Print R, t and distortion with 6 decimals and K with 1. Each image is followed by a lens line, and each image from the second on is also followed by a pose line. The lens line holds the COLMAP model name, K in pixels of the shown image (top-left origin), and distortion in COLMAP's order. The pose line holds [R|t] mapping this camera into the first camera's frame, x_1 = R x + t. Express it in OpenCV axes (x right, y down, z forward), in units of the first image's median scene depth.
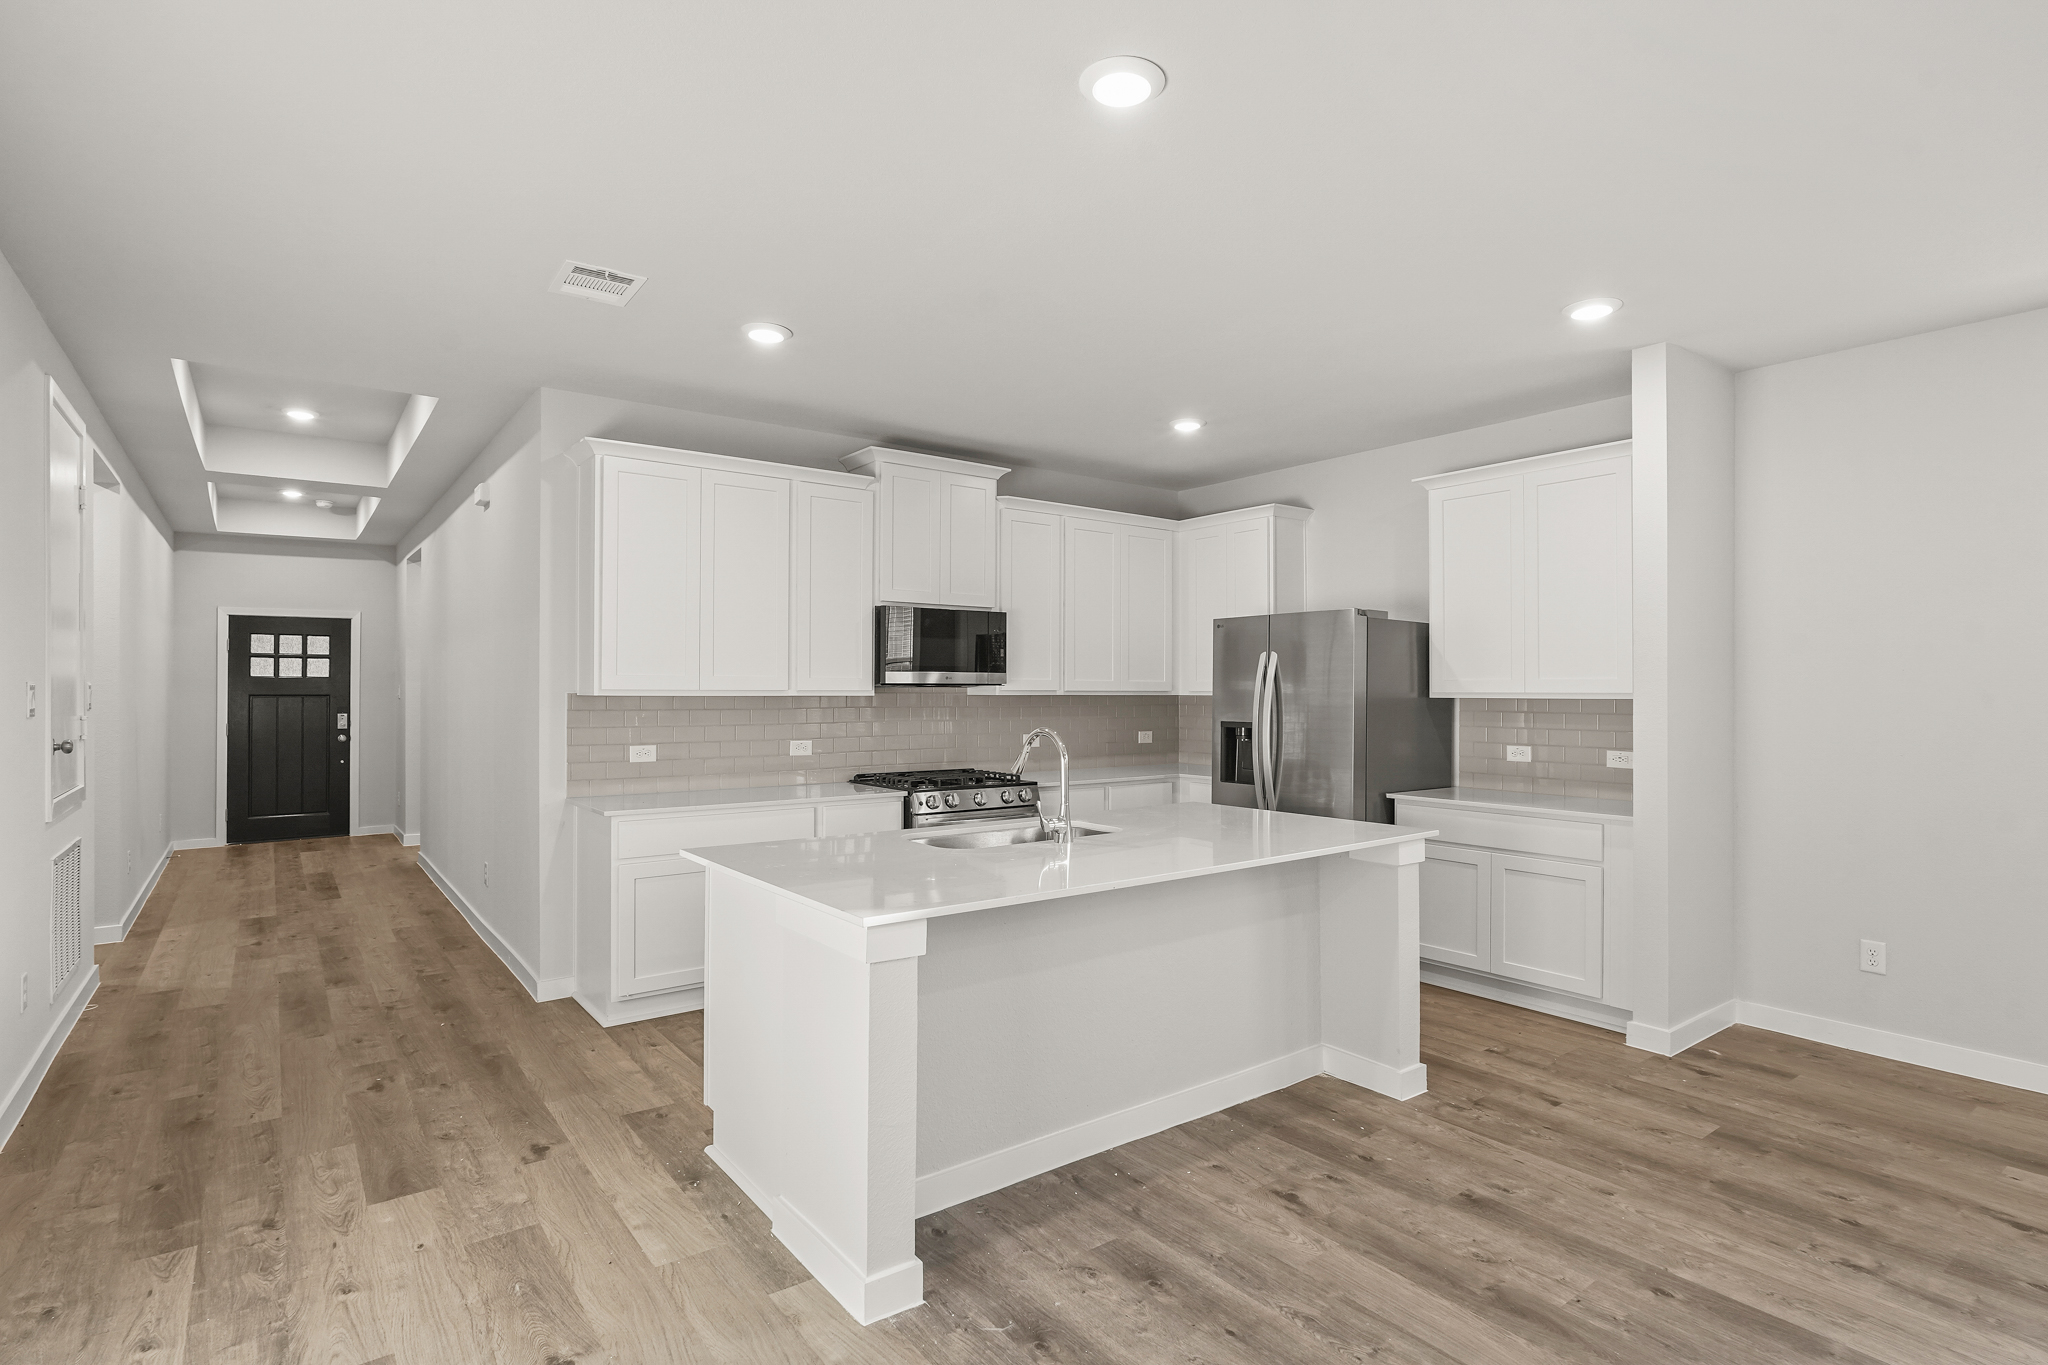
lens RADIAL K [[1020.9, 0, 1029.6], [0, 1020.9, 680.5], [0, 0, 1]] dist [-0.001004, 0.000901]
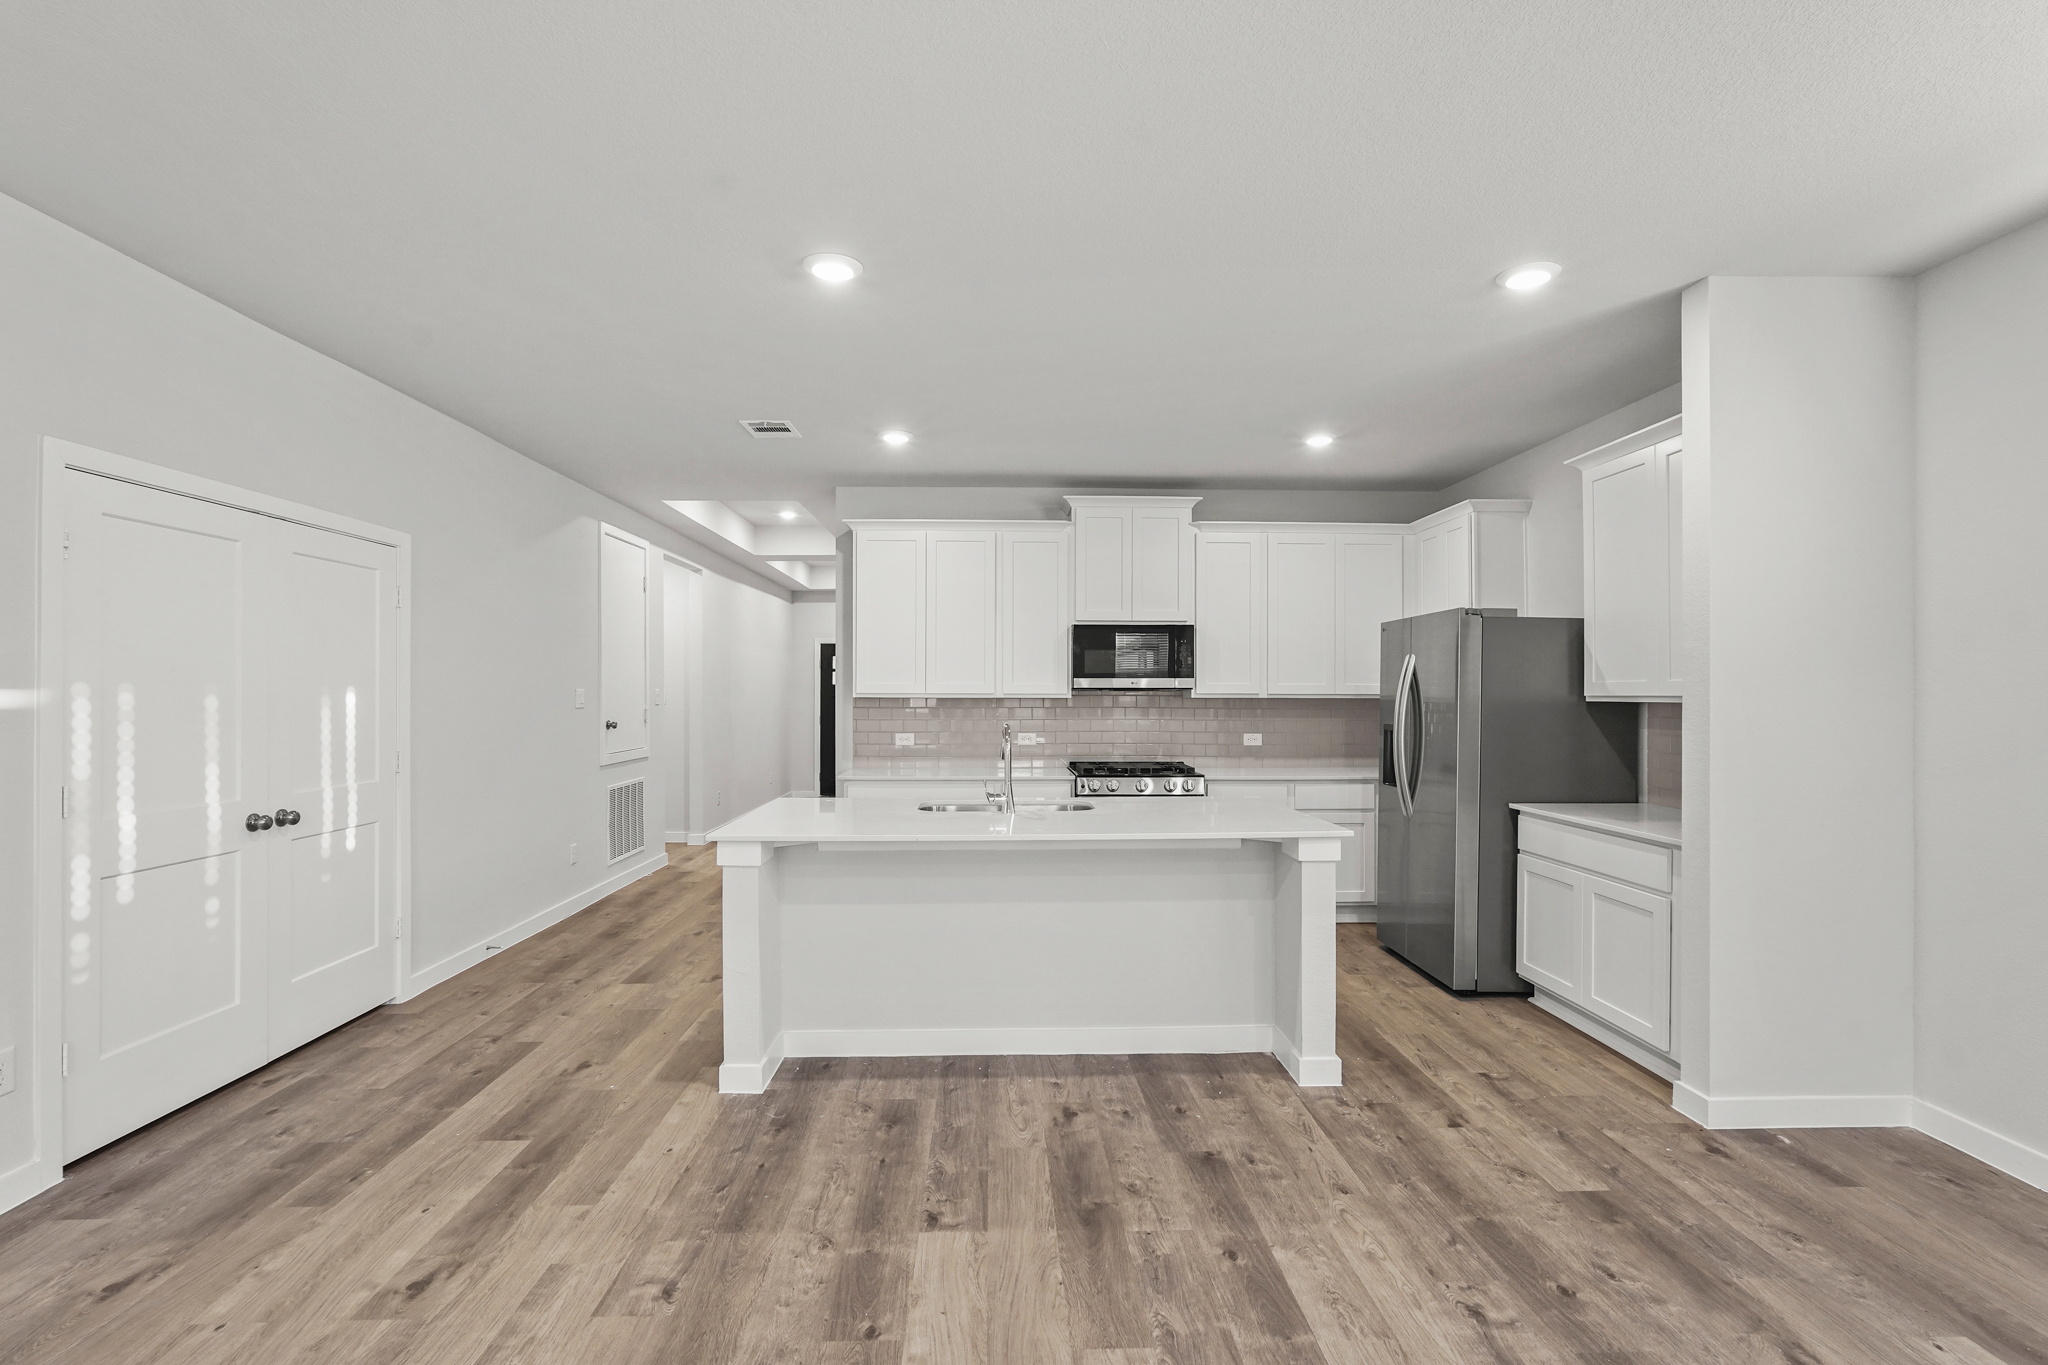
lens RADIAL K [[953.4, 0, 1023.4], [0, 953.4, 691.4], [0, 0, 1]] dist [-0.003034, 0.001221]
pose [[0.818268, -0.001789, -0.574834, 0.490458], [0.006545, 0.999959, 0.006205, -0.000607], [0.574800, -0.008840, 0.818246, 0.028581]]
